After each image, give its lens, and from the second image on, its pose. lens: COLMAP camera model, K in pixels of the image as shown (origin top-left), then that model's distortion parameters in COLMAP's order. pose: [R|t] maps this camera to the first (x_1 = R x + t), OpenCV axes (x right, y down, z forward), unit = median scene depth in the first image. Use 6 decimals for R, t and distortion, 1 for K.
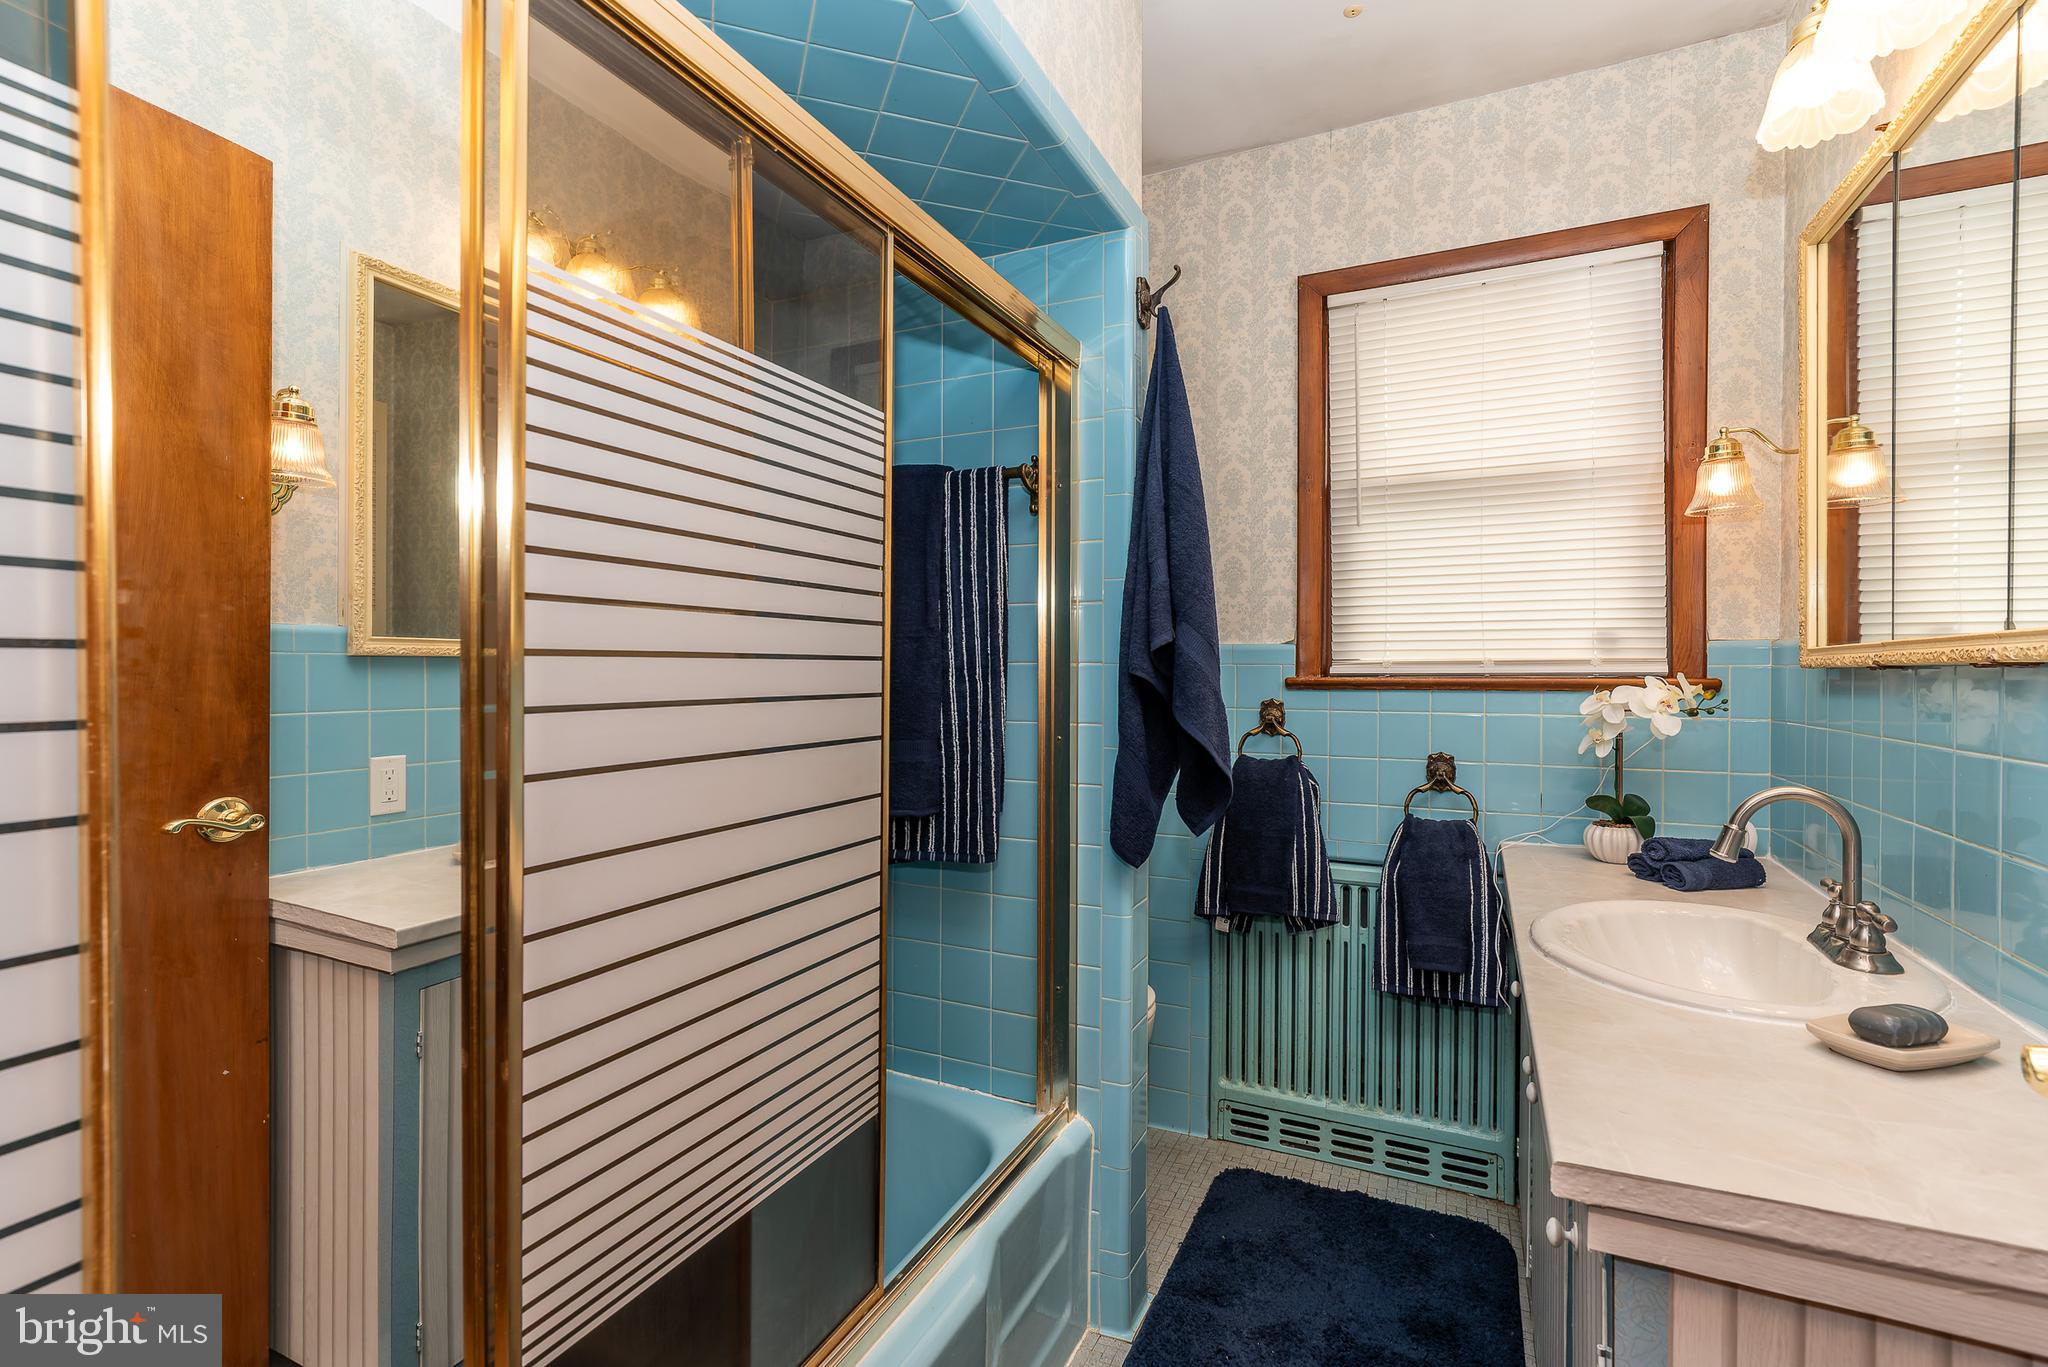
lens RADIAL K [[916.1, 0, 1025.1], [0, 916.1, 677.0], [0, 0, 1]] dist [-0.001561, 0.000364]
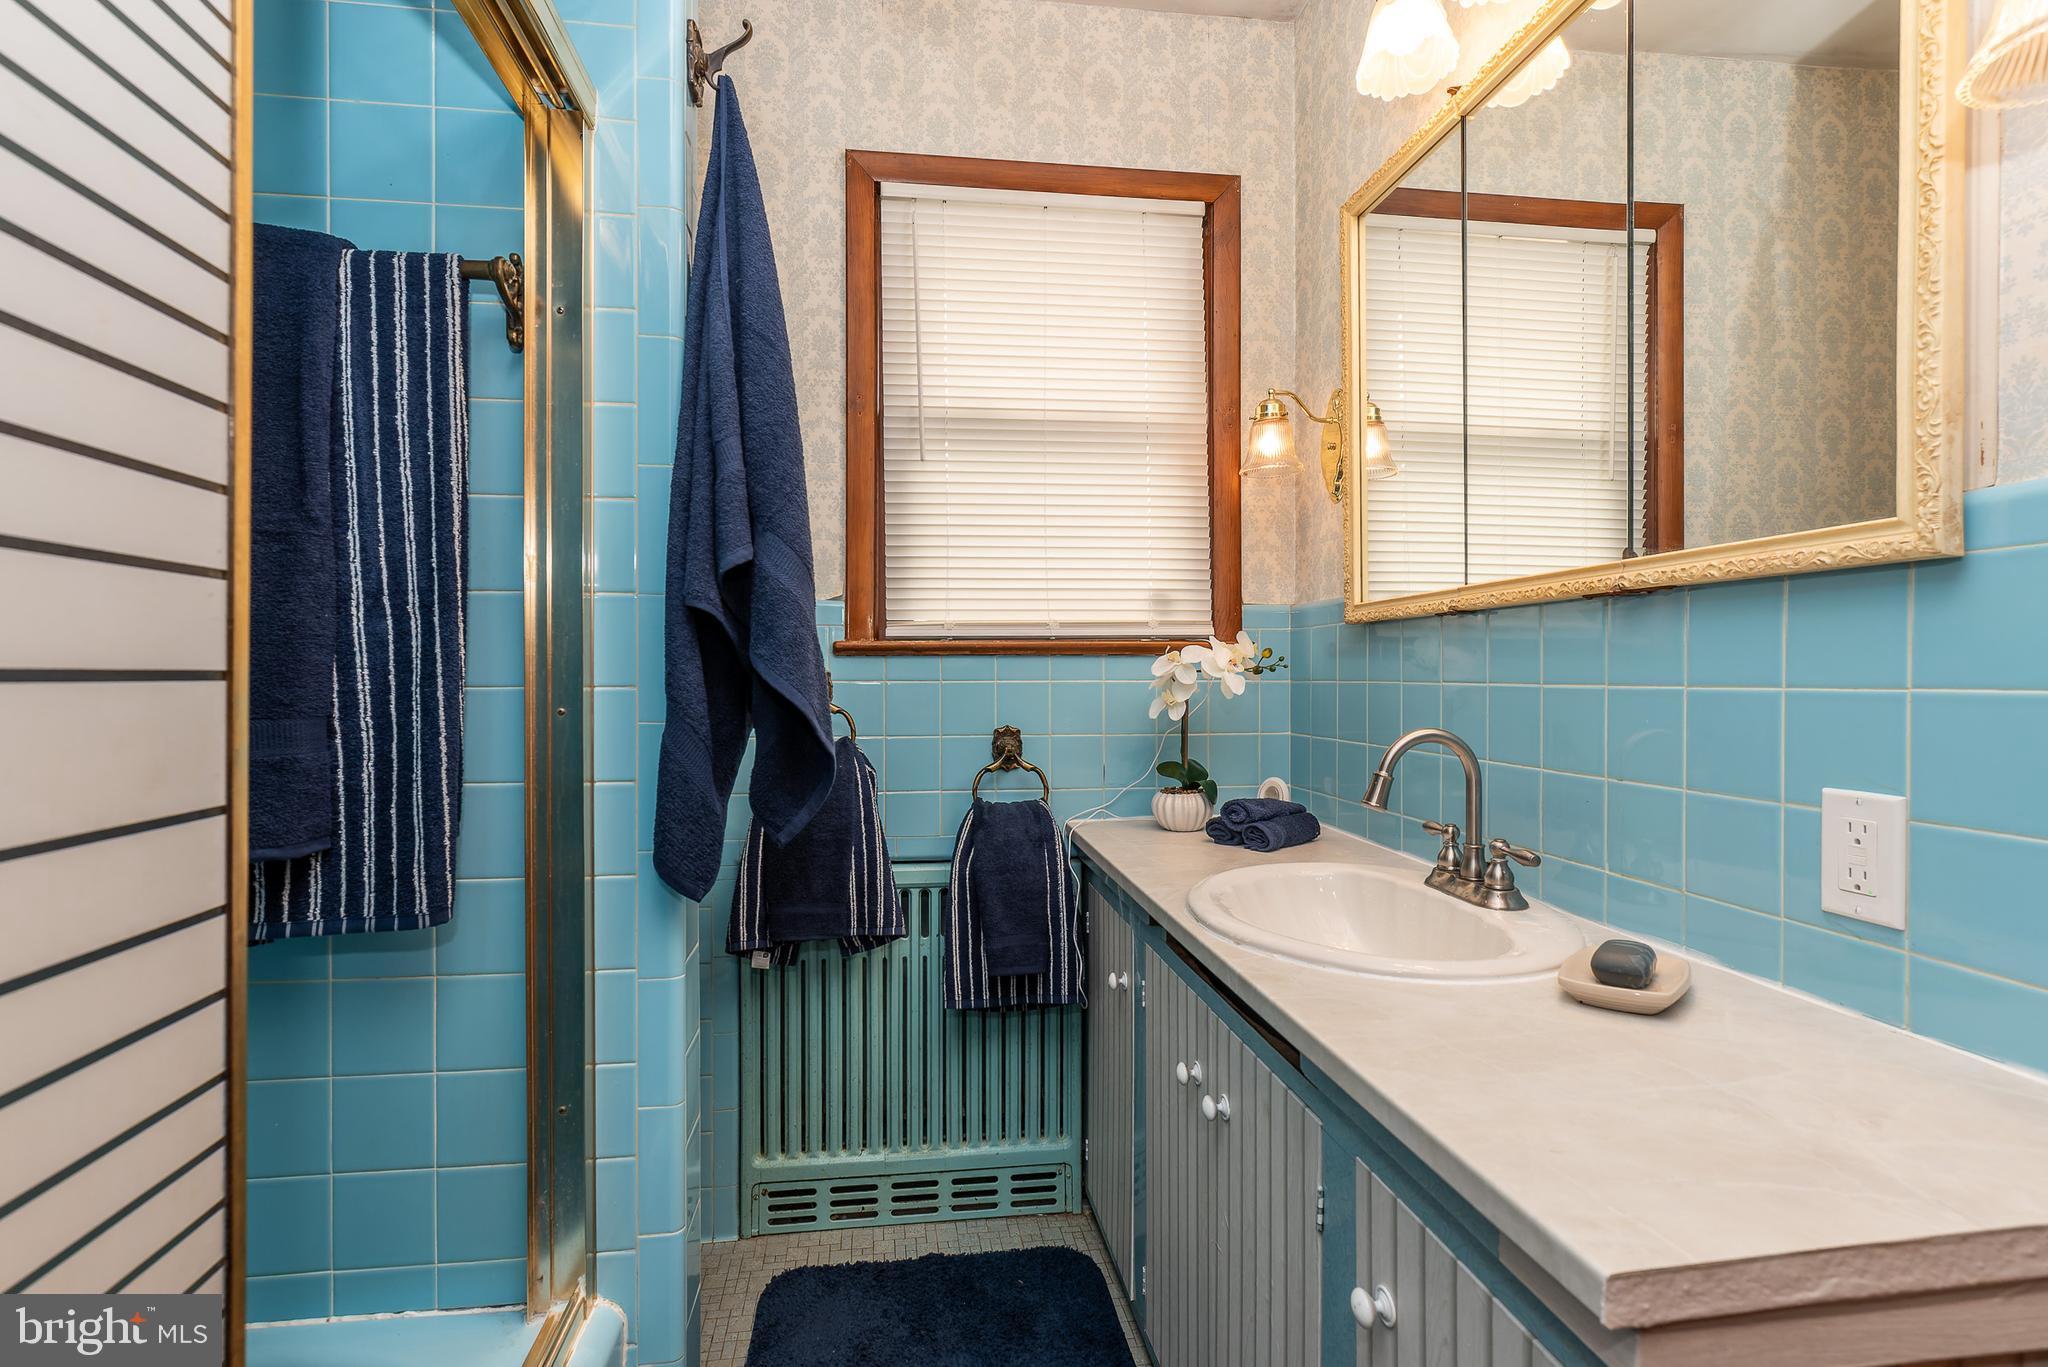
lens RADIAL K [[934.9, 0, 975.6], [0, 934.9, 681.9], [0, 0, 1]] dist [-0.010860, 0.003780]
pose [[0.846155, -0.005793, 0.532905, -0.058129], [0.007634, 0.999970, -0.001250, 0.045518], [-0.532882, 0.005126, 0.846174, 0.281551]]
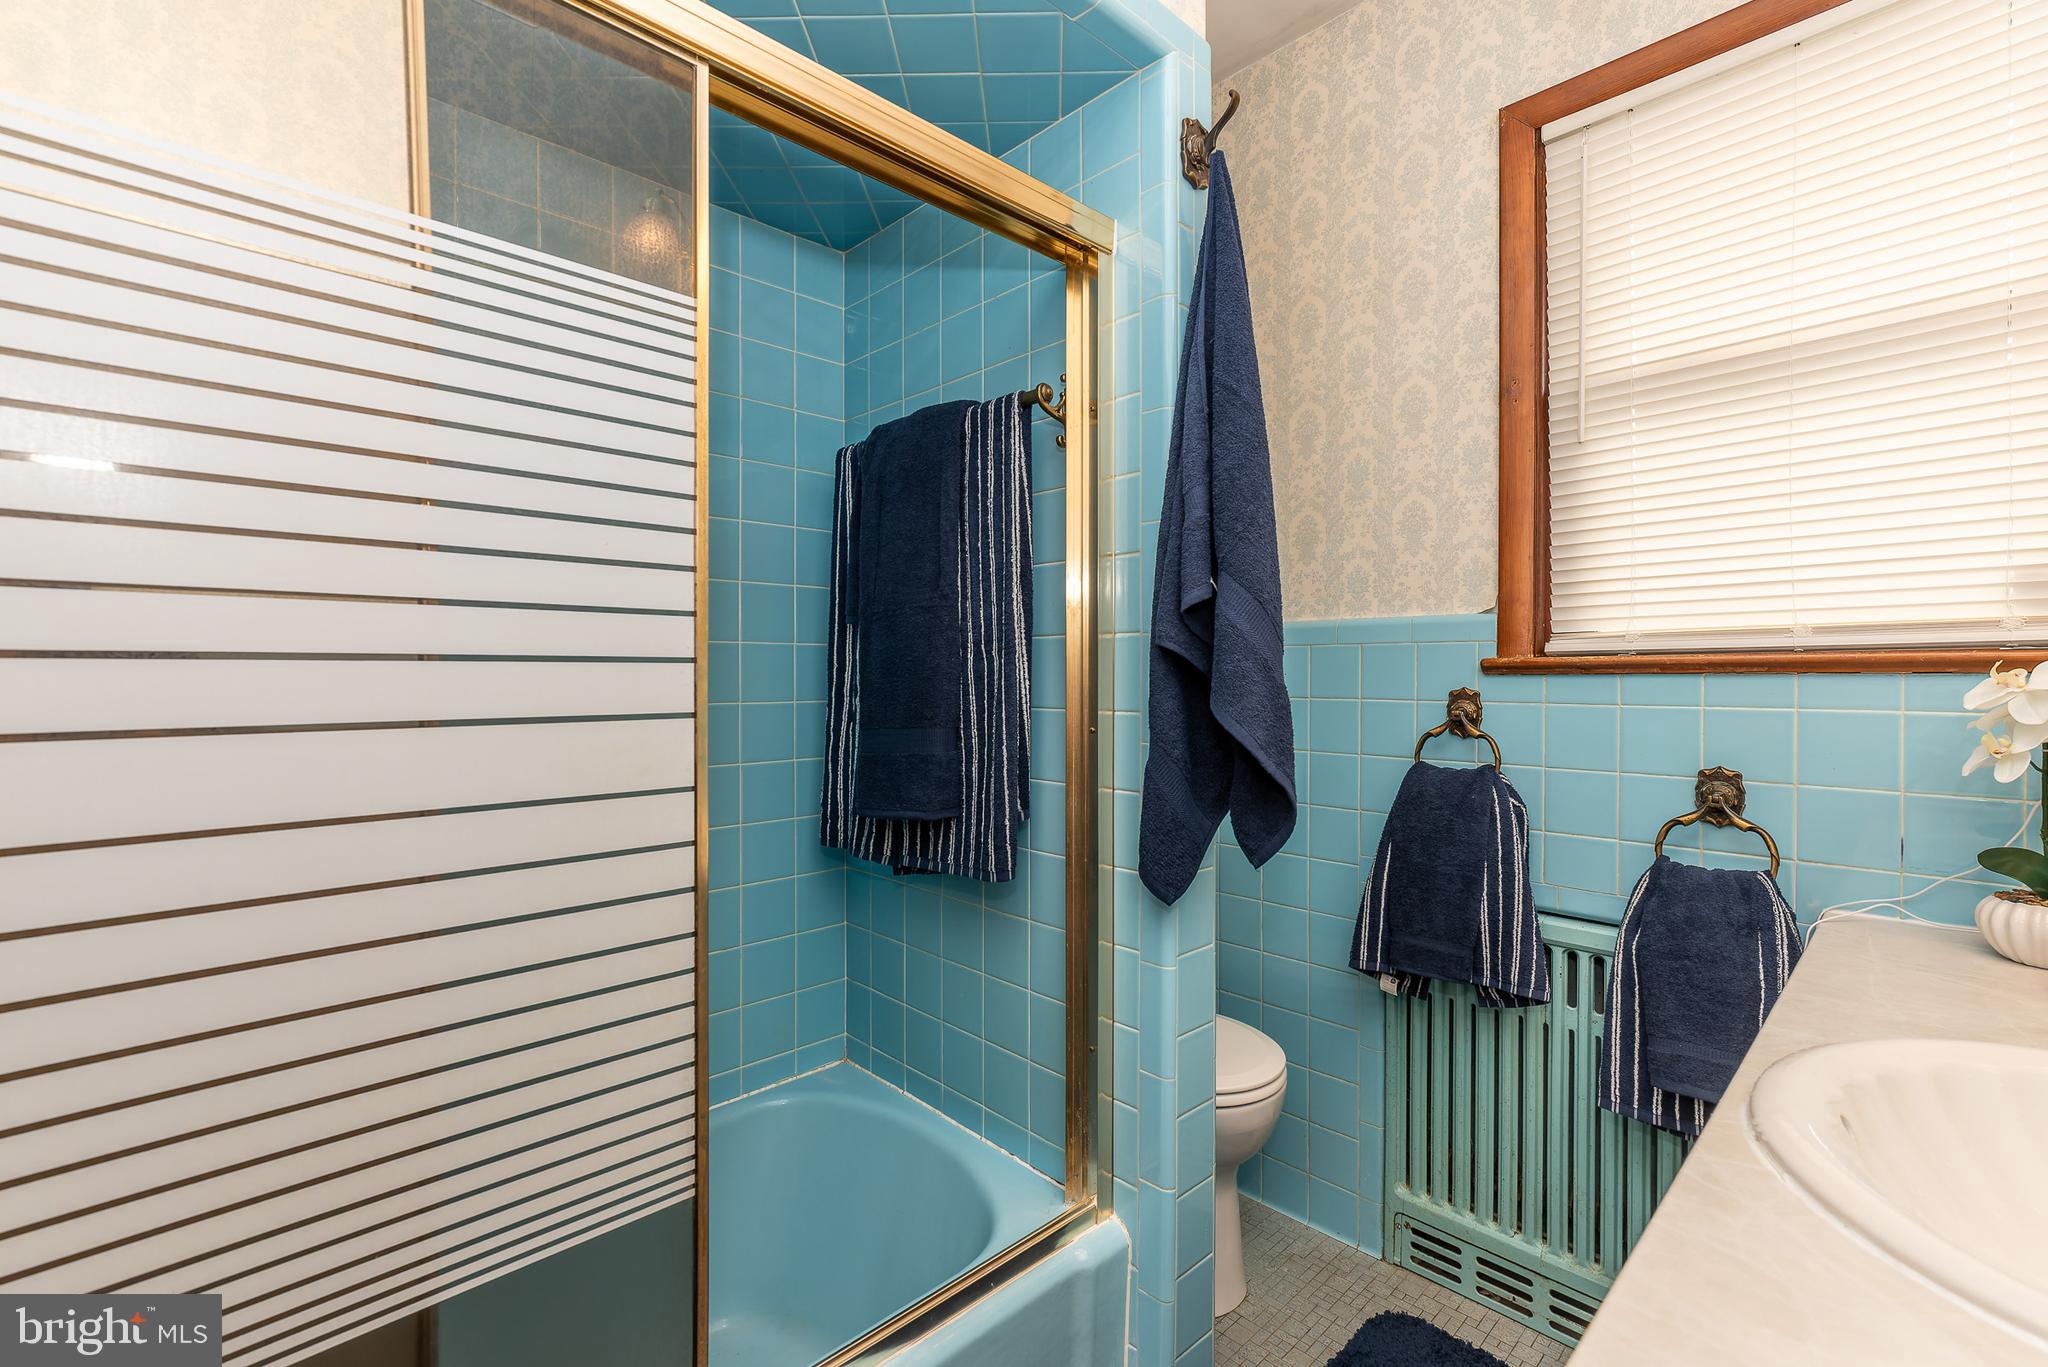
lens RADIAL K [[894.7, 0, 1055.8], [0, 894.7, 680.9], [0, 0, 1]] dist [-0.002902, 0.005102]
pose [[0.939250, 0.000700, -0.343232, 0.248830], [-0.001366, 0.999998, -0.001701, 0.023812], [0.343230, 0.002067, 0.939249, 0.246555]]
